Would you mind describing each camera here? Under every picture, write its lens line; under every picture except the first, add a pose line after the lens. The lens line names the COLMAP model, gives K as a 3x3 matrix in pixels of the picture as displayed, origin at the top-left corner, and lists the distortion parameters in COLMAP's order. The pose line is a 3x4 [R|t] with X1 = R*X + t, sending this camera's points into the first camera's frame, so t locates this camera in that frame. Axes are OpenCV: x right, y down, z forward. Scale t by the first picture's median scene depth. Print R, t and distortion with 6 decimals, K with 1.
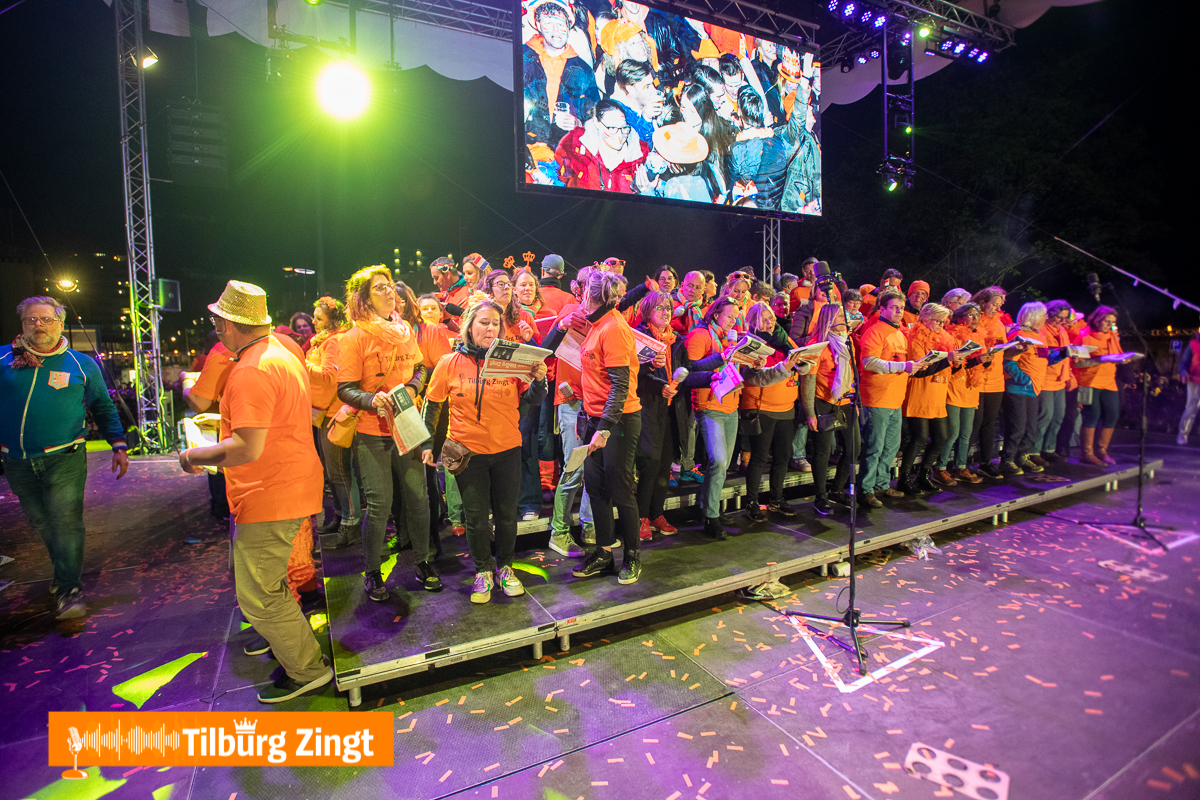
lens RADIAL K [[585.0, 0, 599.1], [0, 585.0, 400.0], [0, 0, 1]] dist [-0.047195, 0.016597]
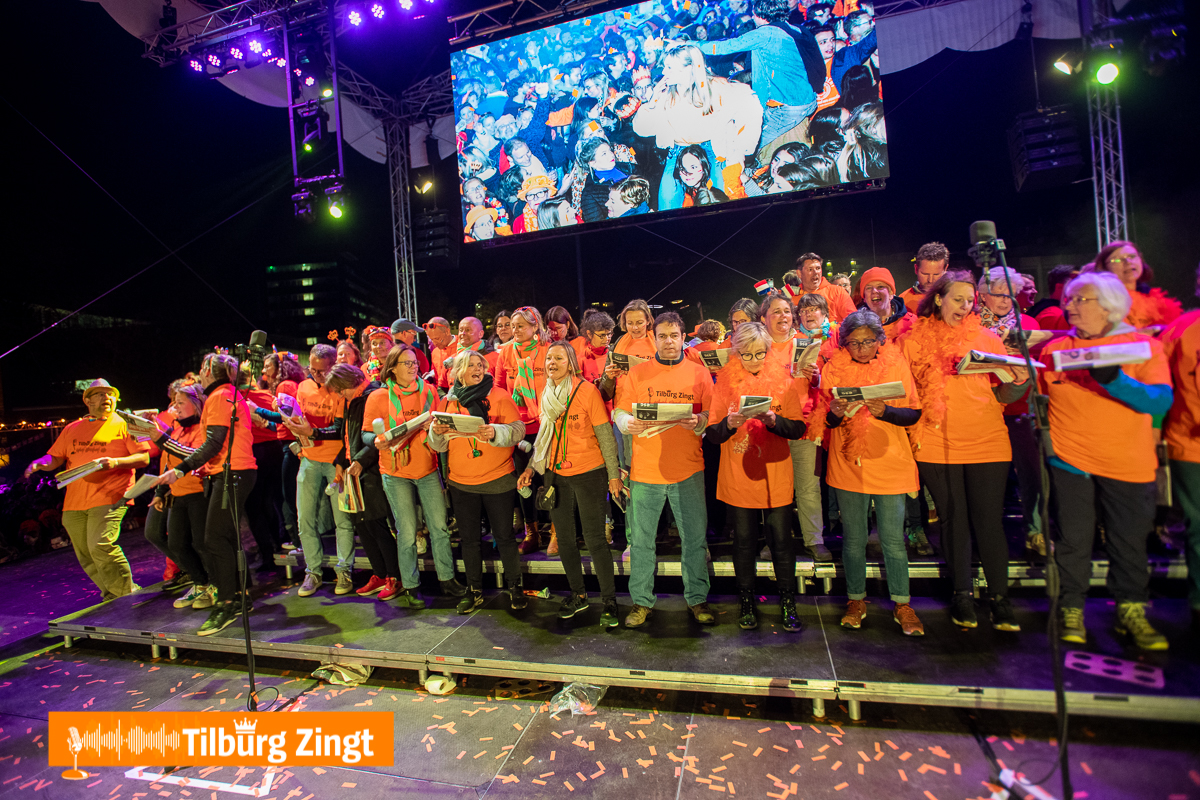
lens RADIAL K [[585.0, 0, 599.1], [0, 585.0, 400.0], [0, 0, 1]] dist [-0.047195, 0.016597]
pose [[0.720193, -0.009450, -0.693709, 1.100758], [-0.003589, 0.999843, -0.017346, -0.091588], [0.693764, 0.014983, 0.720047, 0.536676]]
